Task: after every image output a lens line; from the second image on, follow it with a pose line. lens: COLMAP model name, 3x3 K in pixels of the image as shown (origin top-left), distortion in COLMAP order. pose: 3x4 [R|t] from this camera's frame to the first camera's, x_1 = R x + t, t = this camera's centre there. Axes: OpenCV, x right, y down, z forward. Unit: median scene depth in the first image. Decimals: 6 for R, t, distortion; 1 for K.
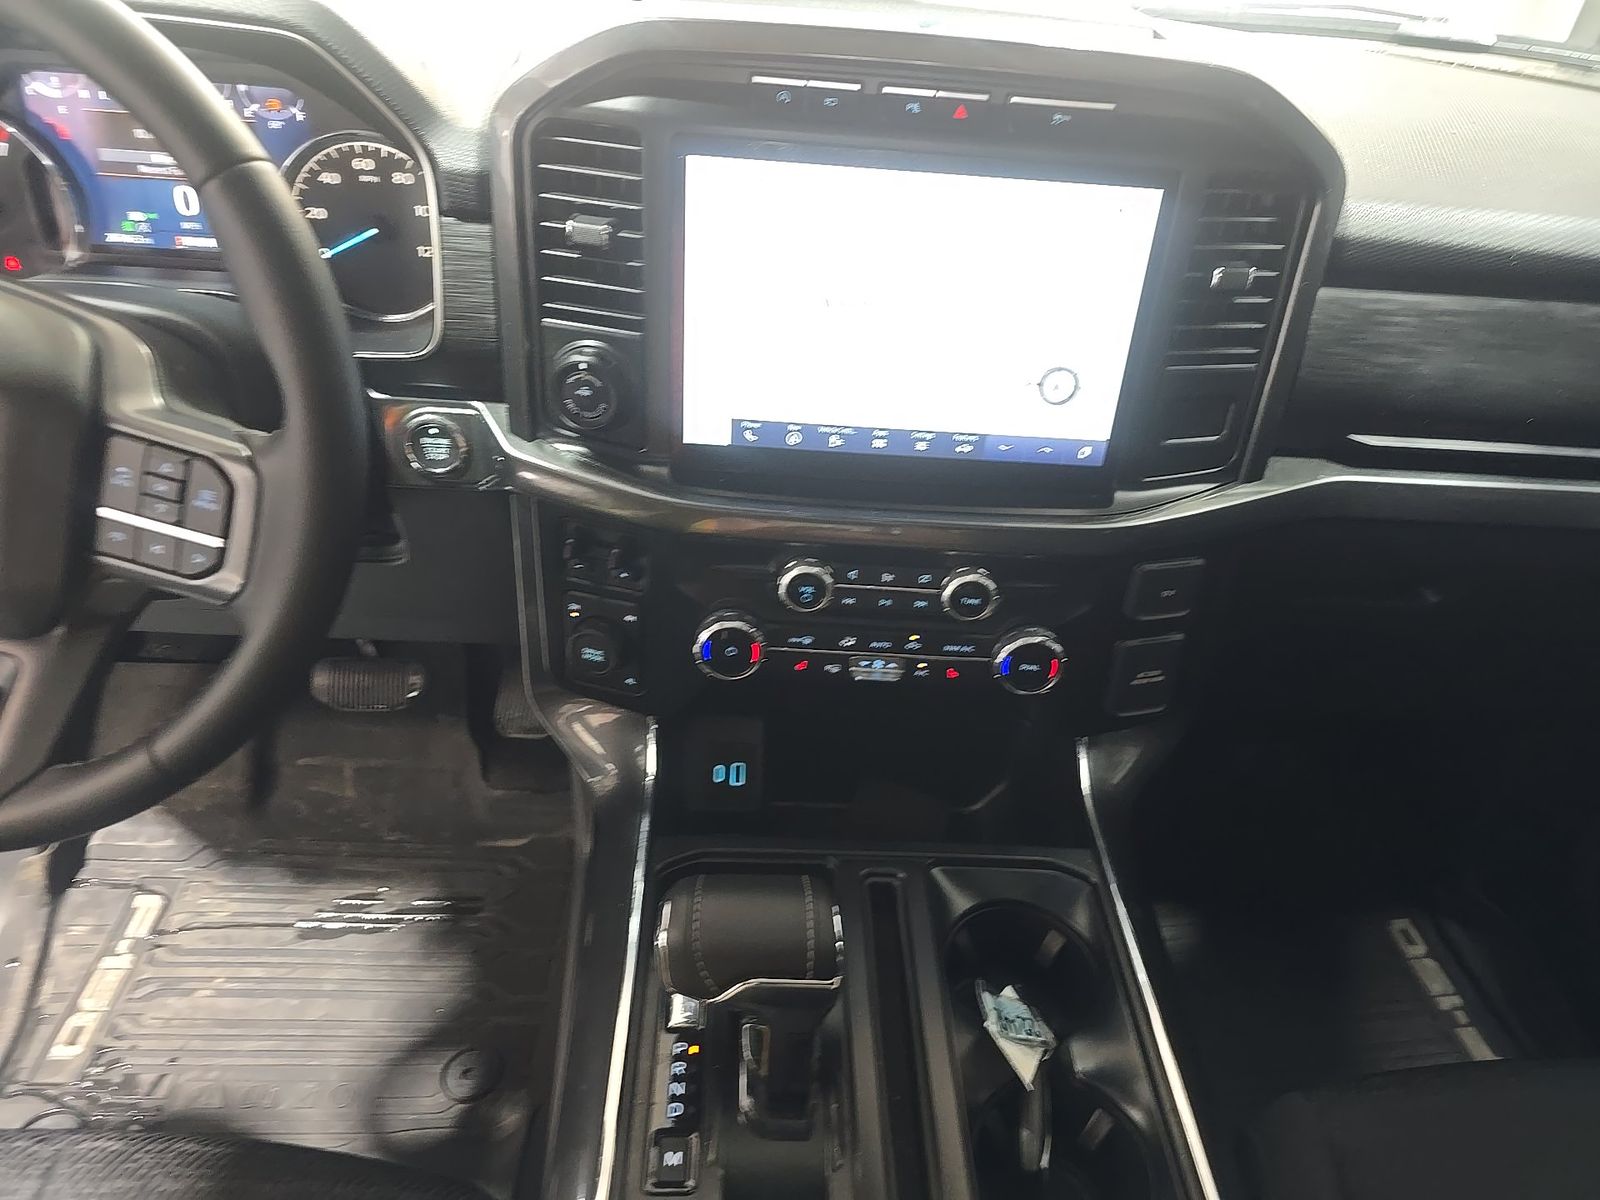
lens RADIAL K [[1066.2, 0, 821.7], [0, 1066.2, 601.6], [0, 0, 1]] dist [0.040810, -0.044136]
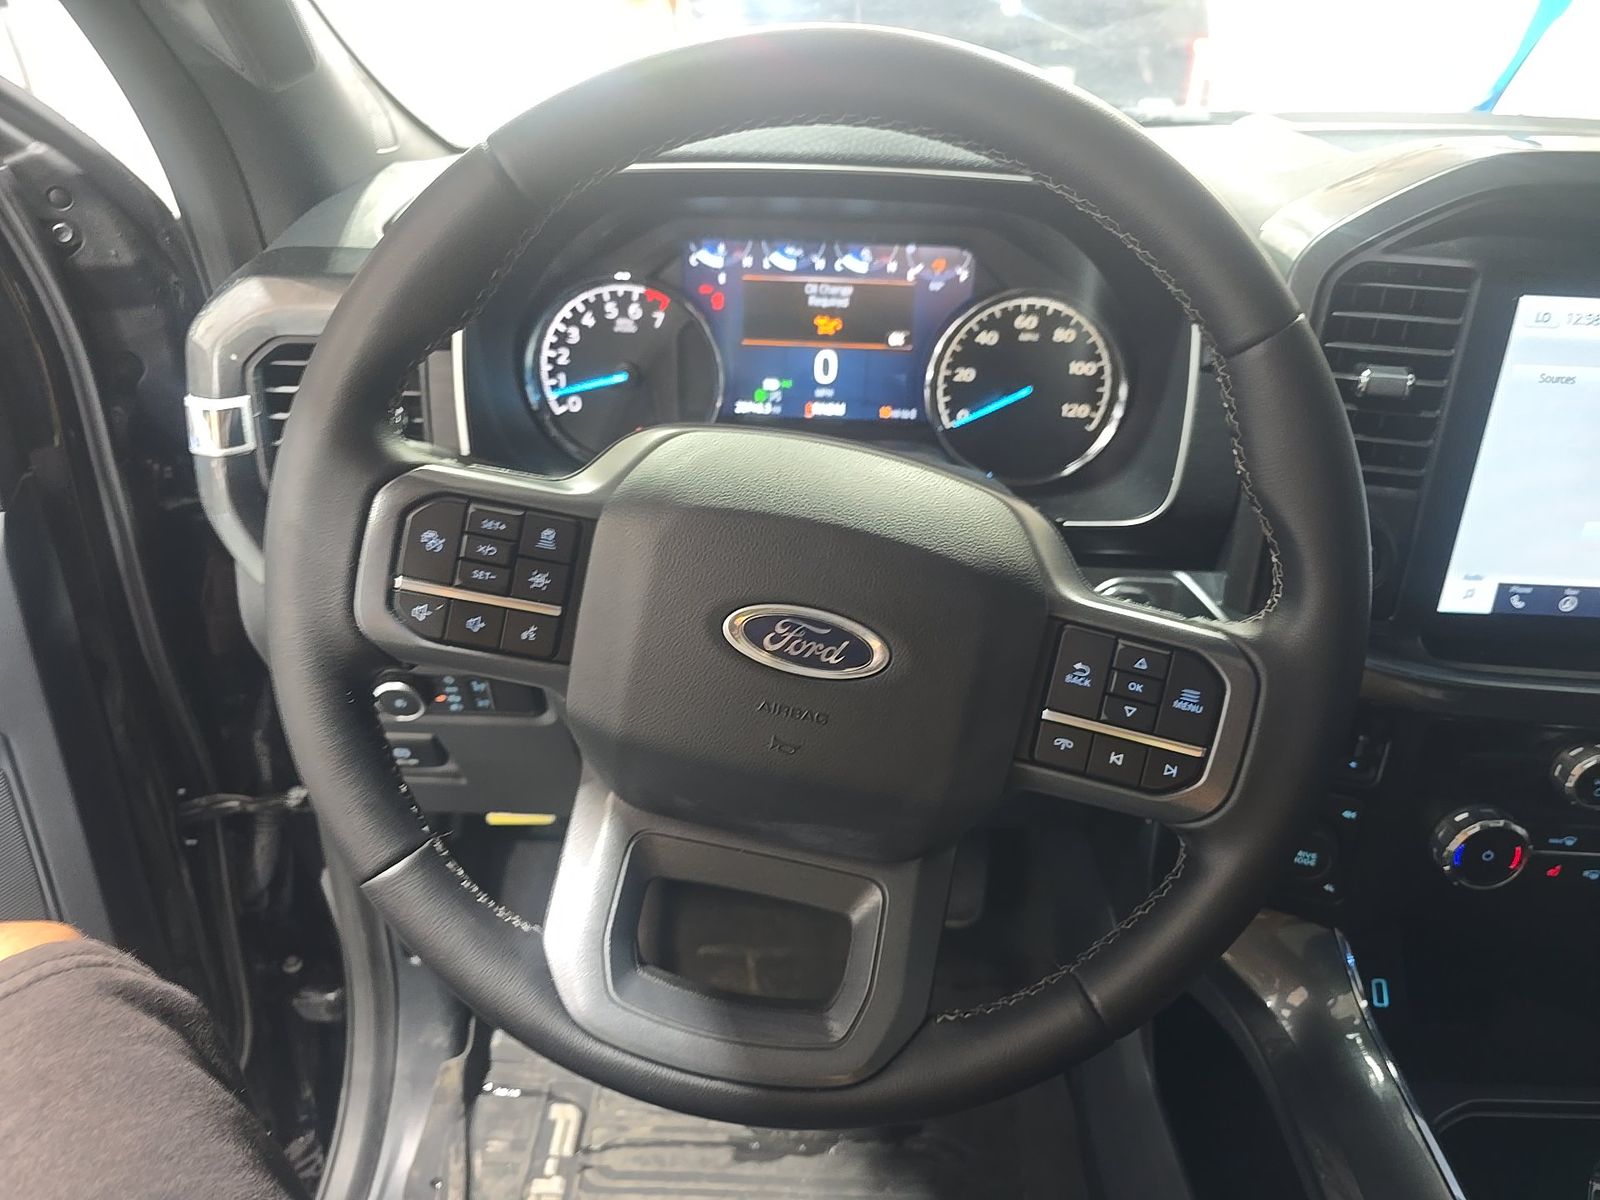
lens RADIAL K [[1087.7, 0, 843.5], [0, 1087.7, 602.2], [0, 0, 1]] dist [0.005825, -0.002463]
pose [[0.996880, -0.017729, -0.076913, -0.513782], [0.007252, 0.990899, -0.134414, -0.038855], [0.078596, 0.133437, 0.987936, 0.083512]]
